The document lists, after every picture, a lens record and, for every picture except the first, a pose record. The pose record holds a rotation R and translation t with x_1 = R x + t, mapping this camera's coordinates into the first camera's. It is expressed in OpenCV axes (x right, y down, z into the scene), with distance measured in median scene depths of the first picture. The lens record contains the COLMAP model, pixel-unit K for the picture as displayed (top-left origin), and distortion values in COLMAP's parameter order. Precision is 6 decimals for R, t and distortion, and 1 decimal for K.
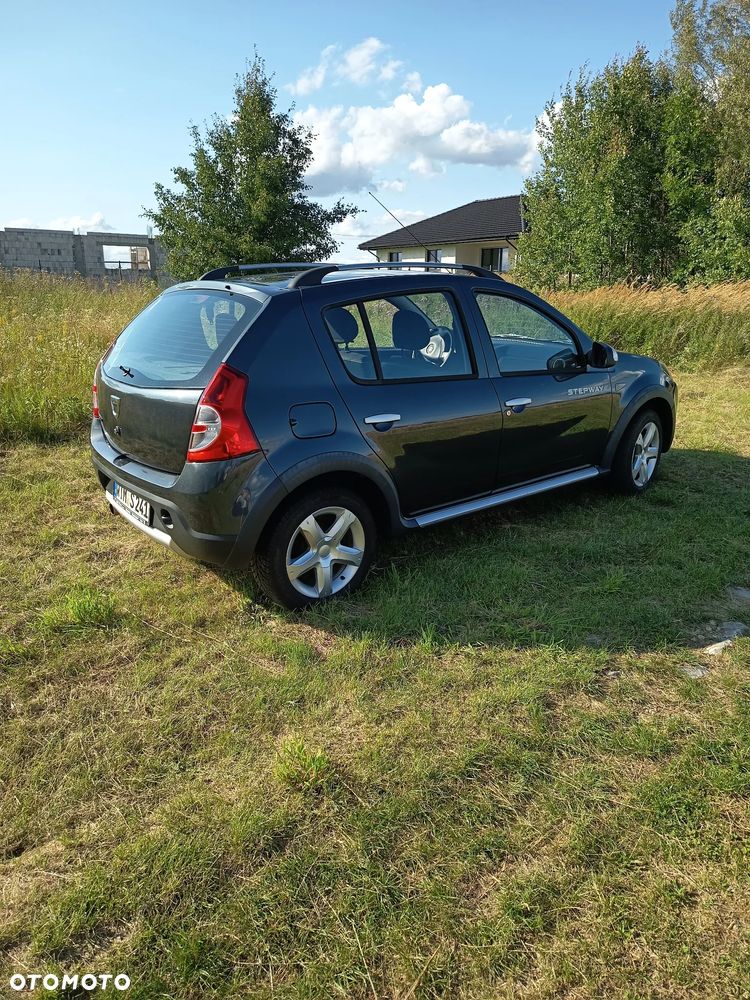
lens RADIAL K [[732.3, 0, 374.8], [0, 732.3, 502.4], [0, 0, 1]] dist [0.023362, 0.009883]
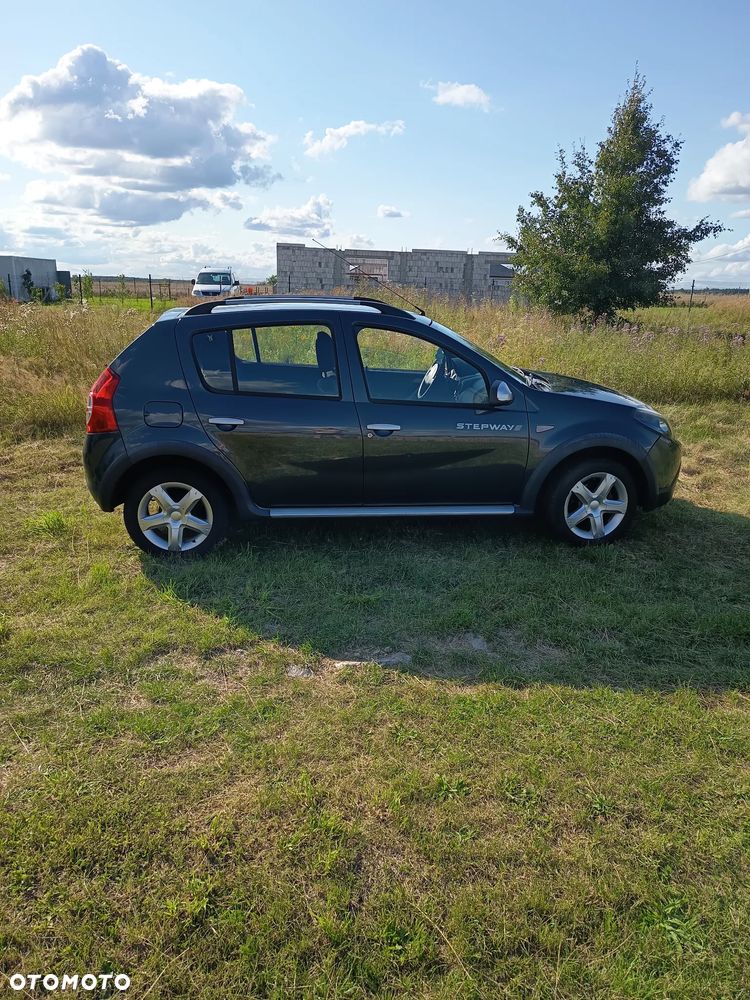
lens RADIAL K [[732.3, 0, 383.0], [0, 732.3, 527.0], [0, 0, 1]] dist [0.023362, 0.009883]
pose [[0.818499, 0.198091, -0.539277, 0.700221], [-0.190709, 0.979133, 0.070210, -0.057358], [0.541932, 0.045378, 0.839196, 0.073559]]
